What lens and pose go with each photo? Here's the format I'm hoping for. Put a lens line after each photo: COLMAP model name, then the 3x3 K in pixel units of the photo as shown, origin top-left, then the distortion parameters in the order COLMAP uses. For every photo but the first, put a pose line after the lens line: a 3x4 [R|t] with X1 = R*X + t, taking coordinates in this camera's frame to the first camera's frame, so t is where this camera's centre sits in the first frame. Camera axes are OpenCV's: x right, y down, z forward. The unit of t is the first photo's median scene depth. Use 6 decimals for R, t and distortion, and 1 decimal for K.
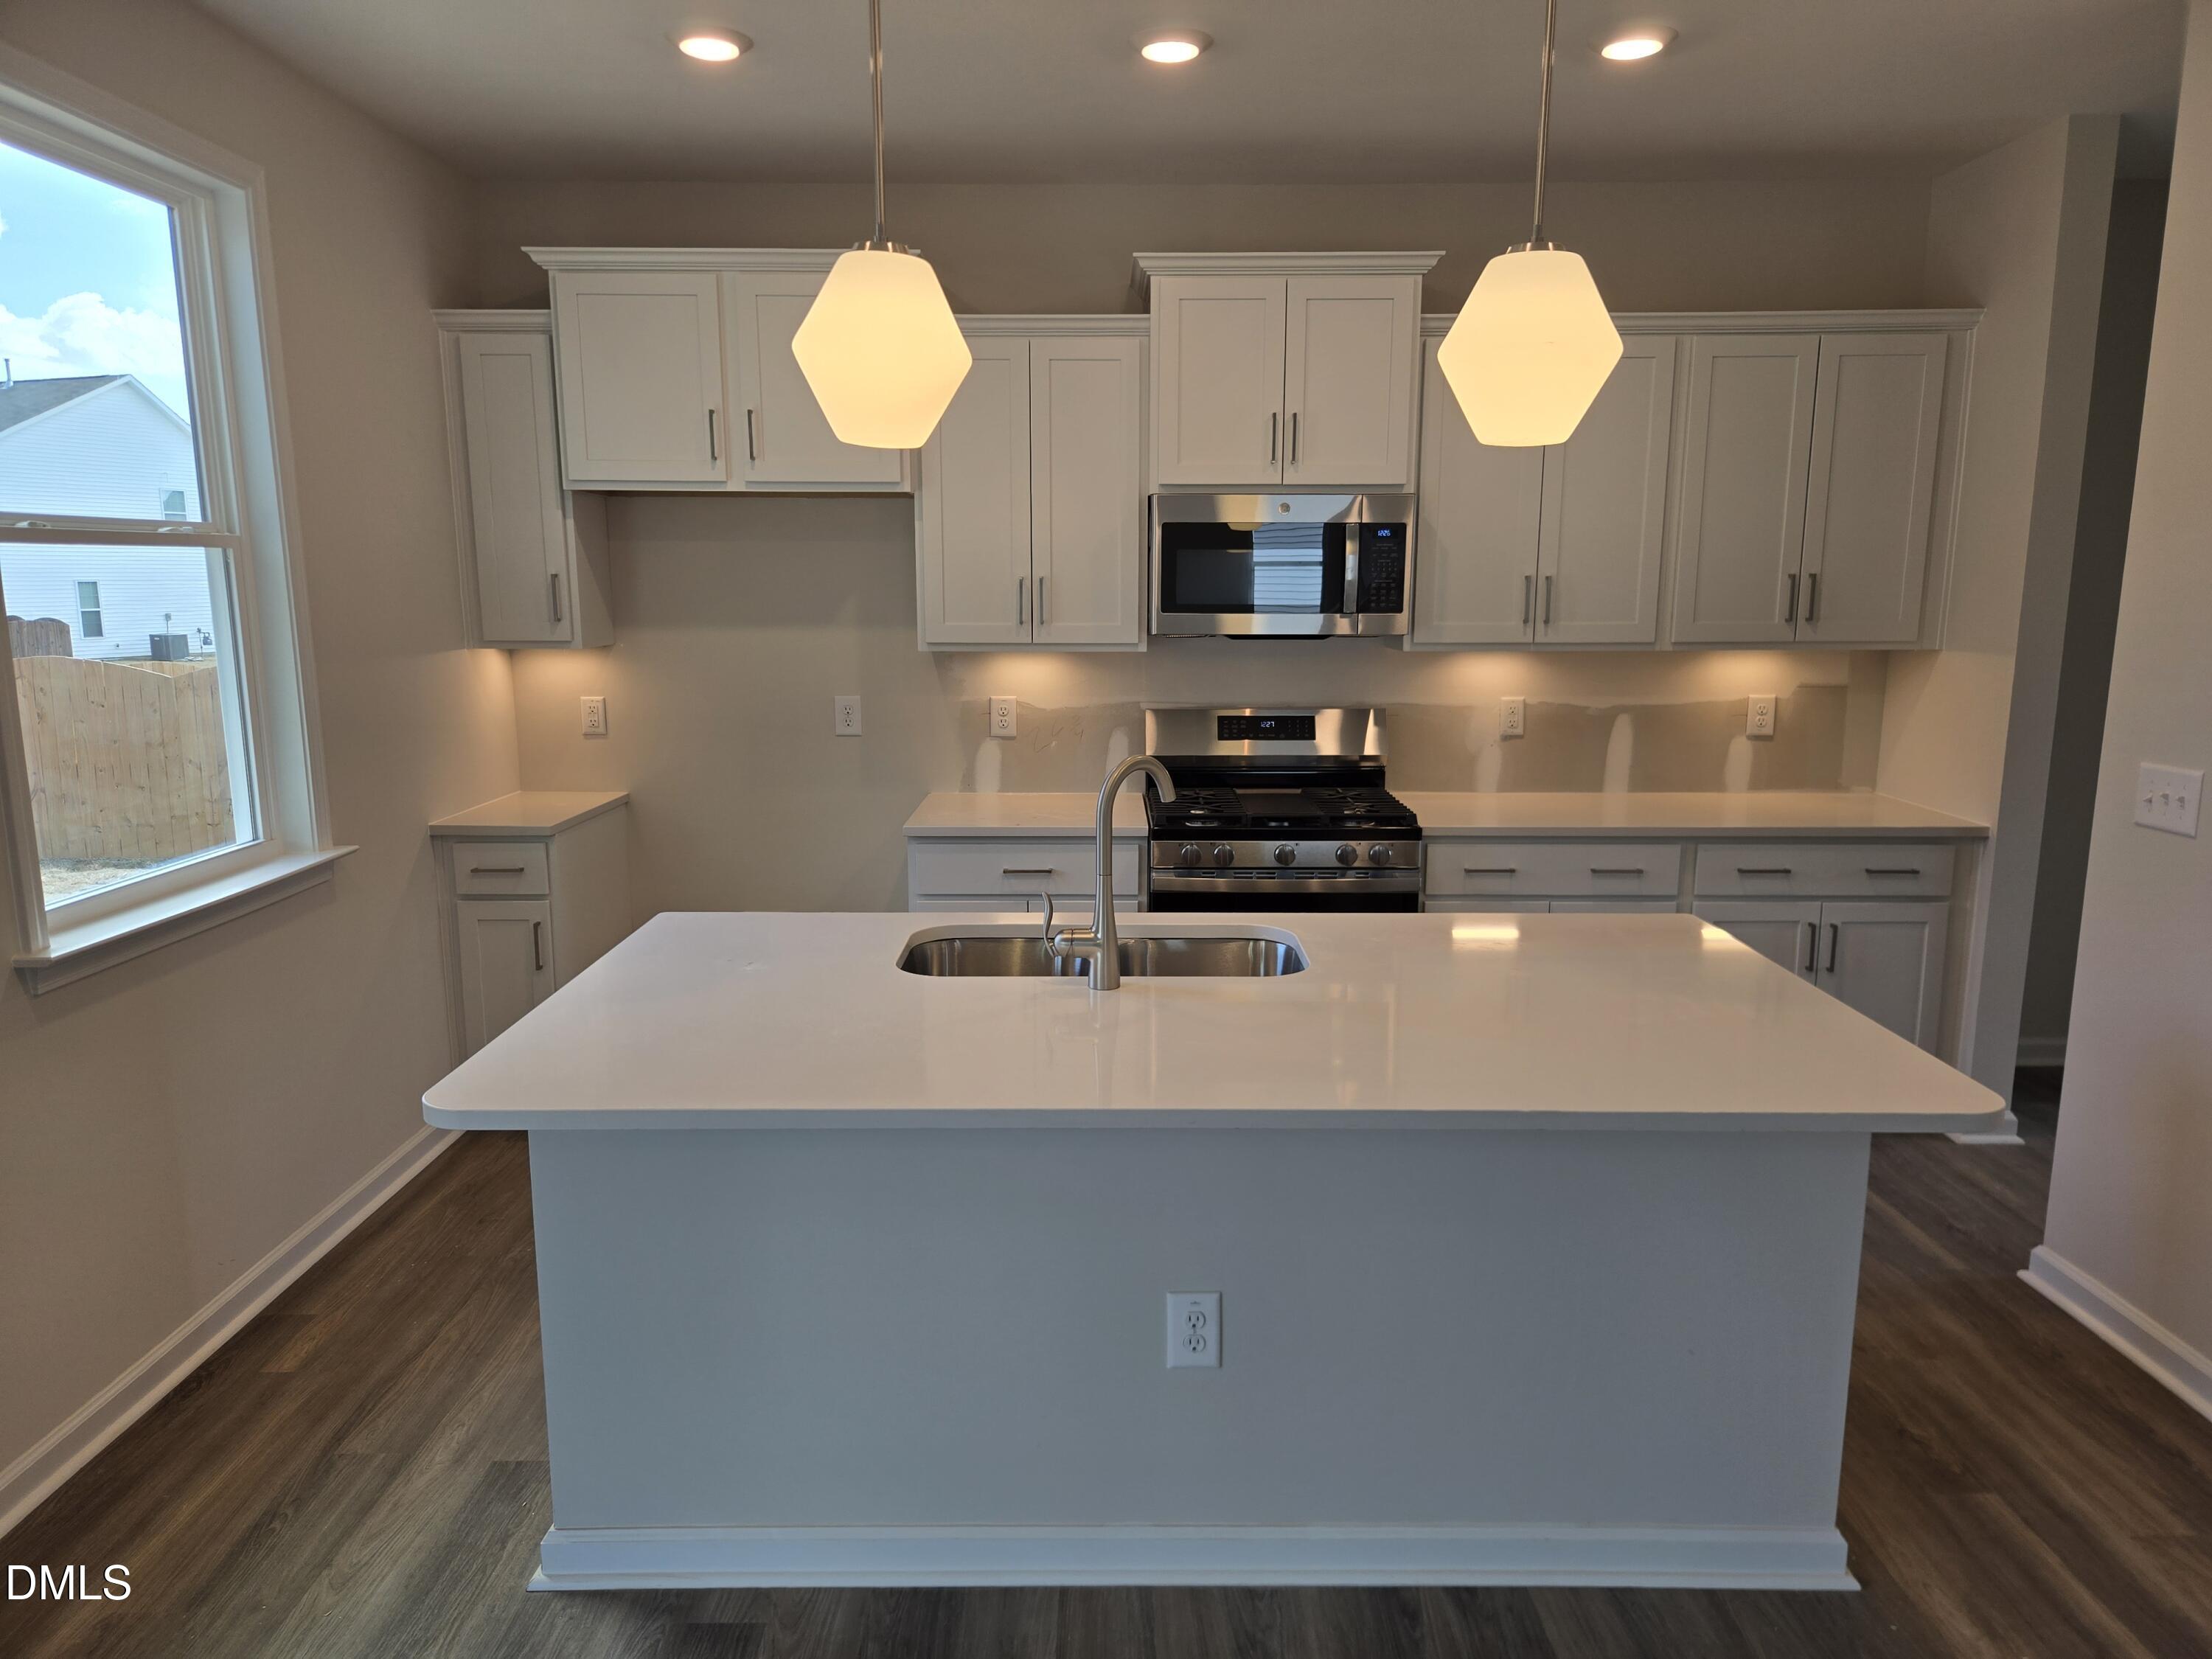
lens RADIAL K [[1475.2, 0, 1112.8], [0, 1475.2, 819.0], [0, 0, 1]] dist [0.047010, -0.034658]
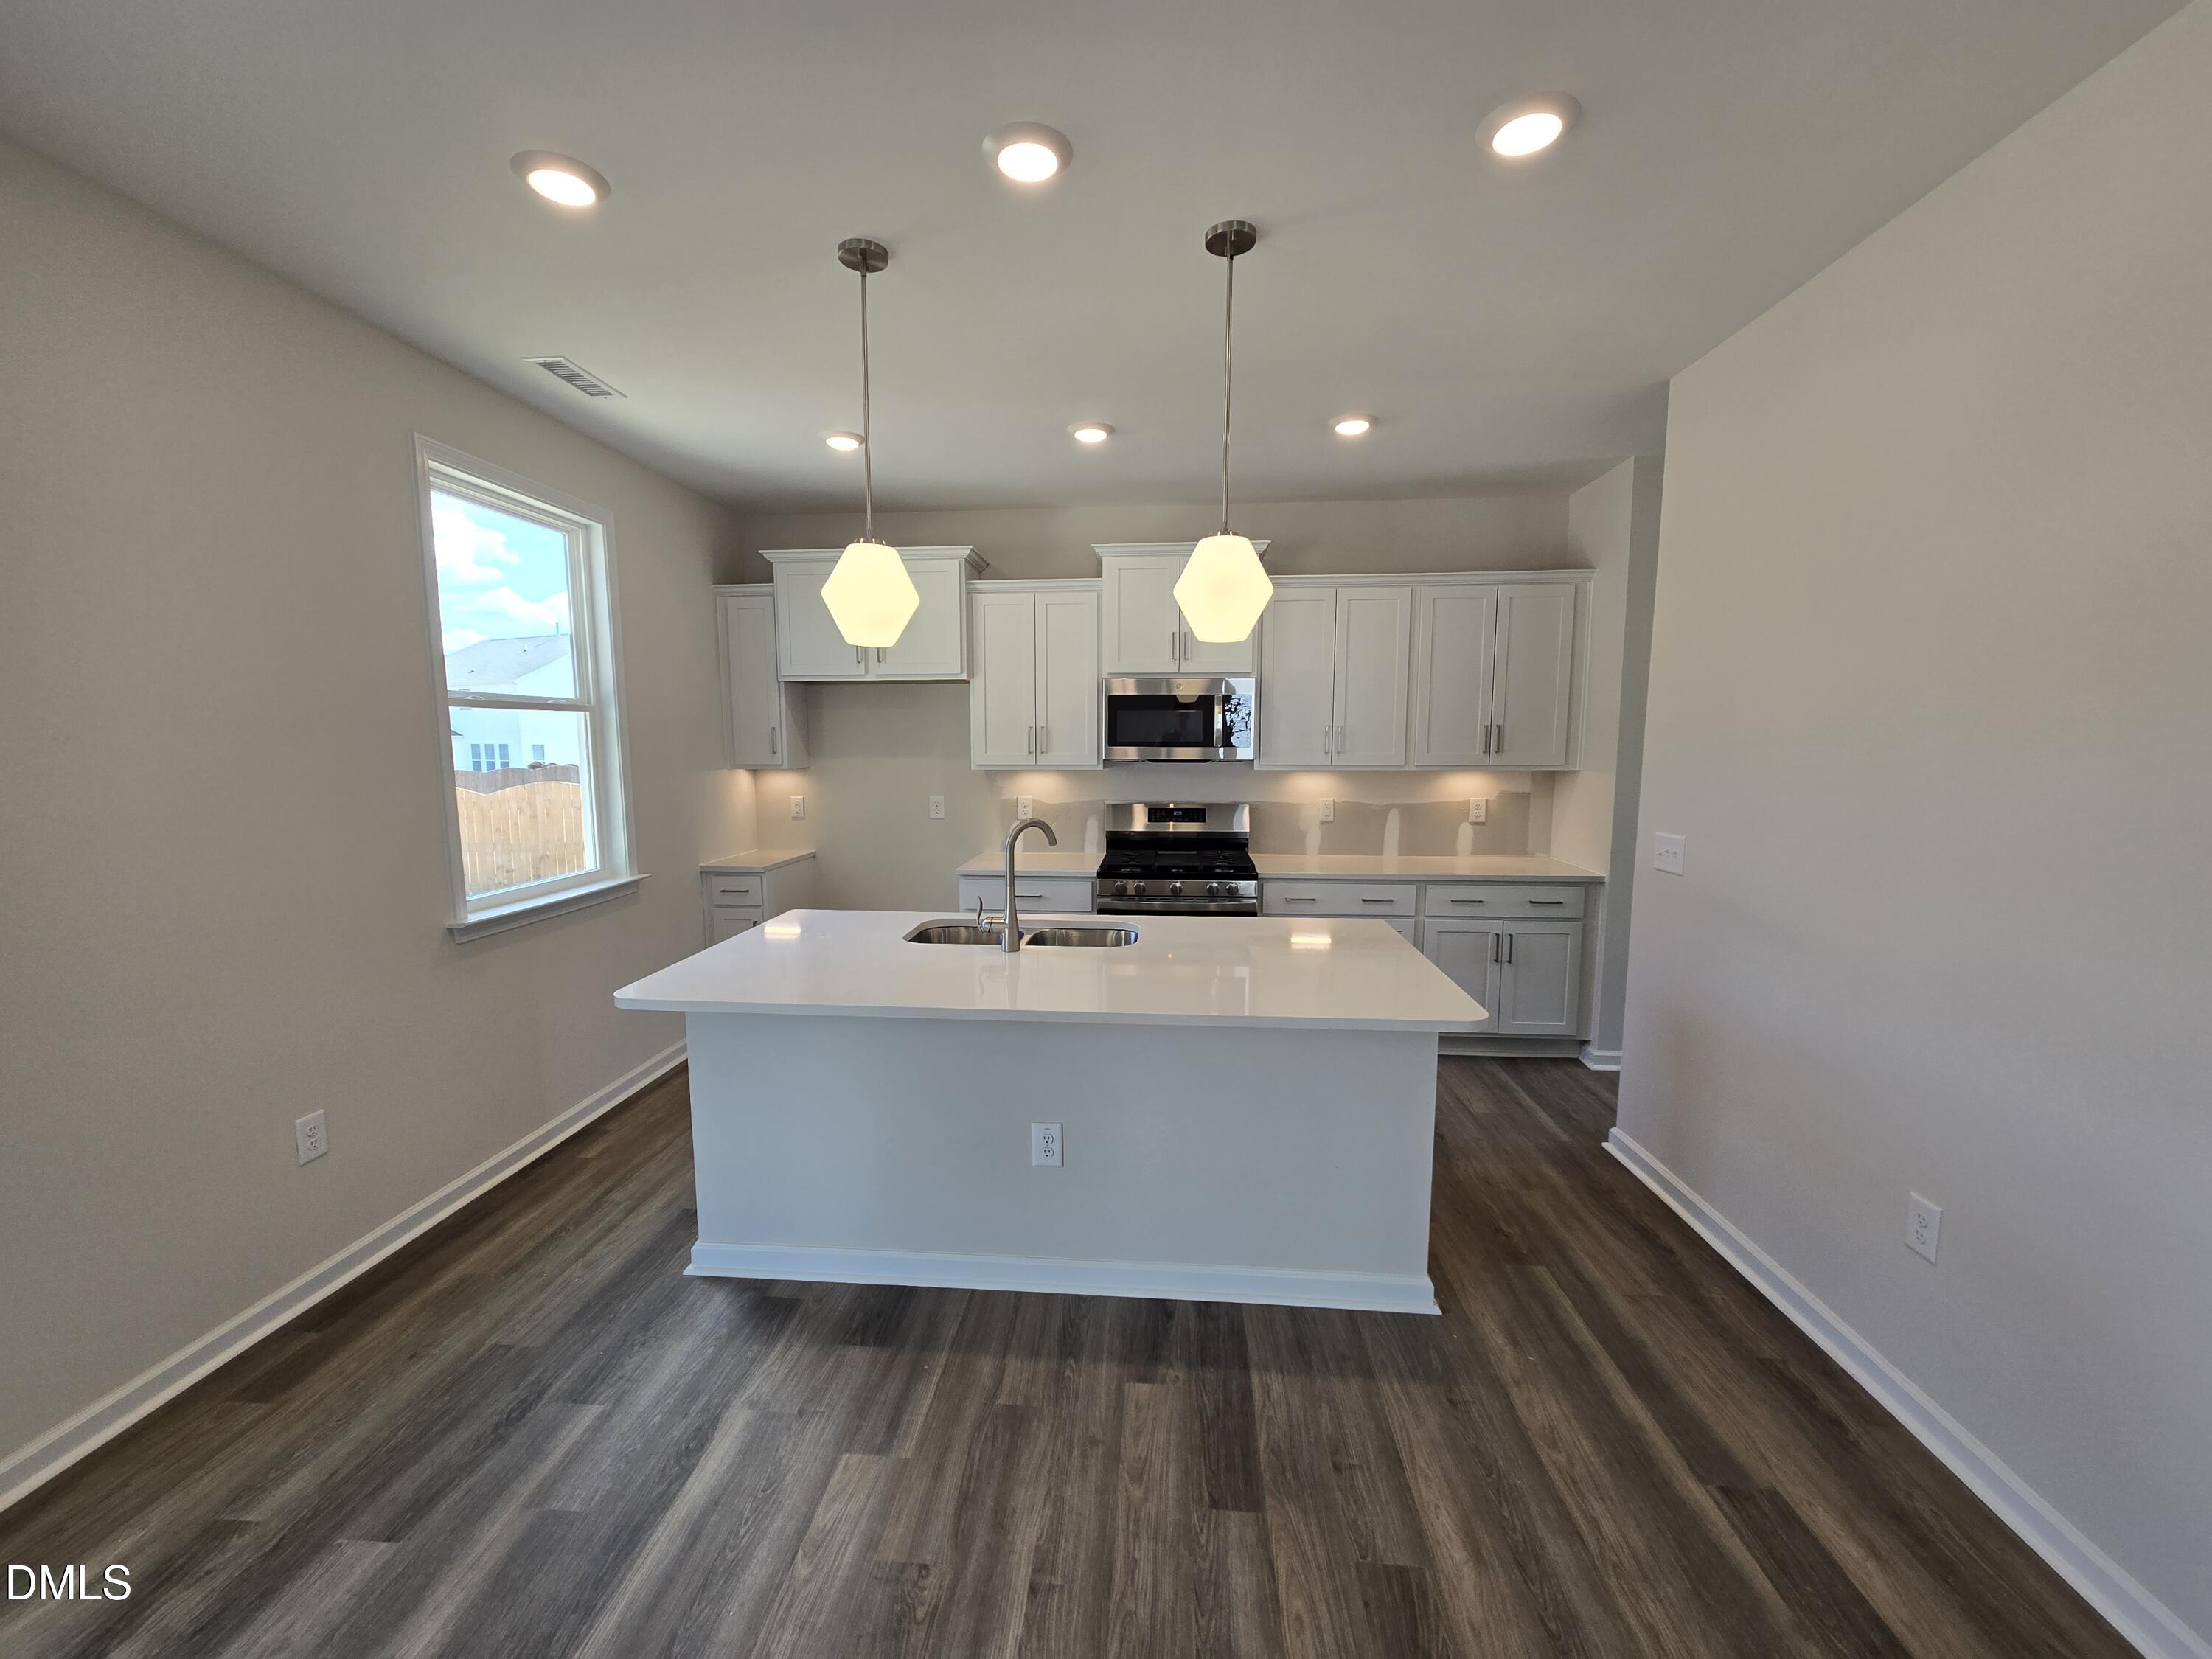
lens RADIAL K [[895.4, 0, 1103.7], [0, 895.4, 840.5], [0, 0, 1]] dist [0.000074, 0.000053]
pose [[0.996048, 0.006850, -0.088554, 0.144444], [-0.011217, 0.998740, -0.048909, 0.024546], [0.088107, 0.049709, 0.994870, -0.044889]]
